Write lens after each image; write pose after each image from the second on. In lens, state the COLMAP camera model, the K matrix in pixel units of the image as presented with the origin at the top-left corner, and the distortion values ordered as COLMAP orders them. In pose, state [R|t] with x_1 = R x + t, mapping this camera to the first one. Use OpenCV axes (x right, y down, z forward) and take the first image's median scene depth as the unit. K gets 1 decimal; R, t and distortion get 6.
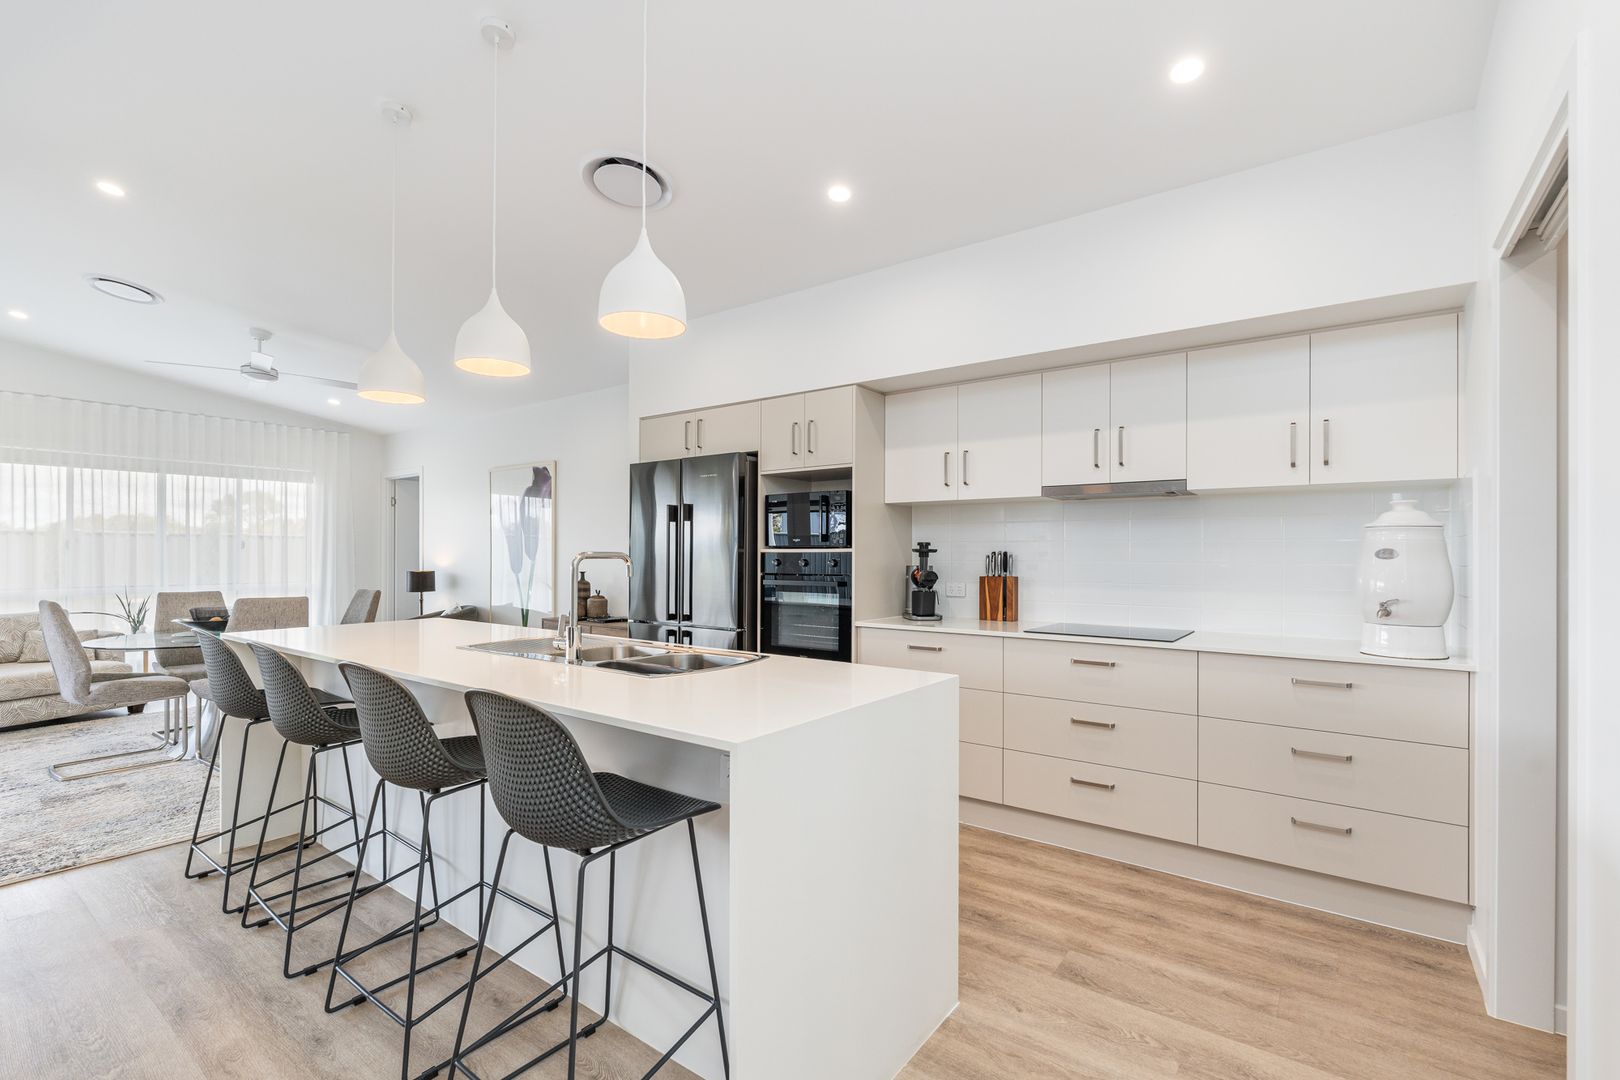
lens RADIAL K [[734.7, 0, 810.6], [0, 734.7, 553.7], [0, 0, 1]] dist [-0.002825, -0.001389]
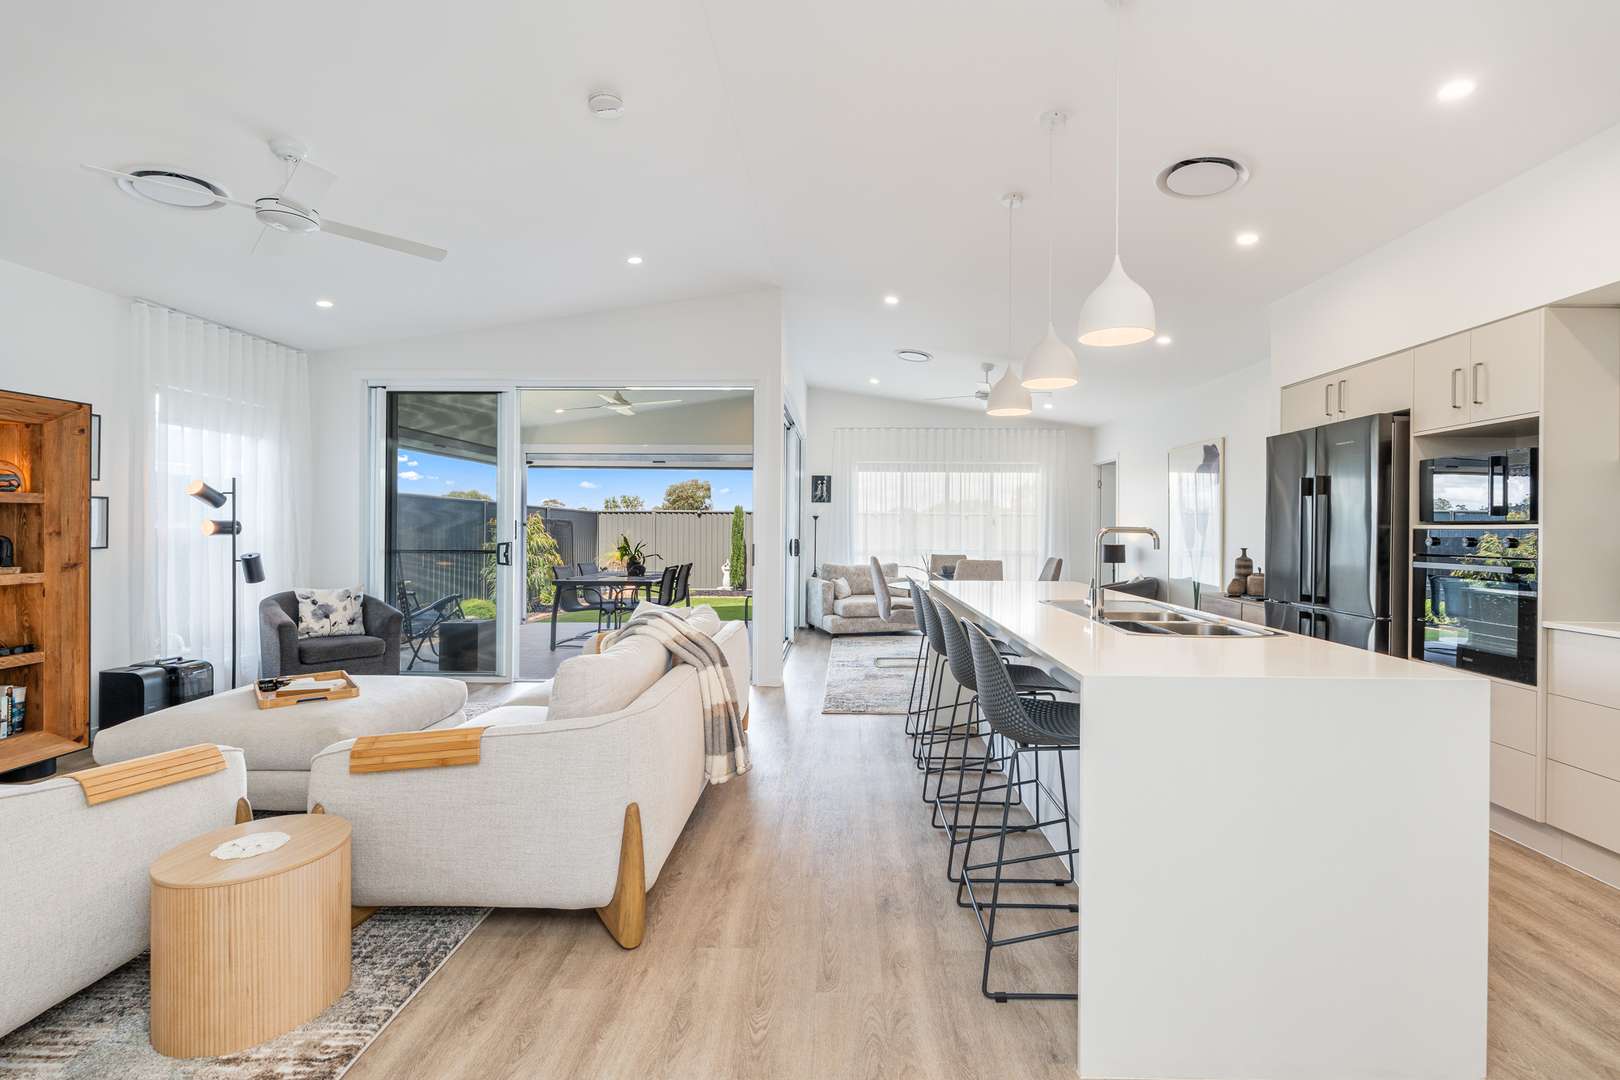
lens RADIAL K [[734.7, 0, 814.5], [0, 734.7, 529.6], [0, 0, 1]] dist [-0.002825, -0.001389]
pose [[0.561810, 0.005287, -0.827250, 0.232886], [-0.005526, 0.999981, 0.002638, 0.000377], [0.827248, 0.003090, 0.561828, -0.036397]]
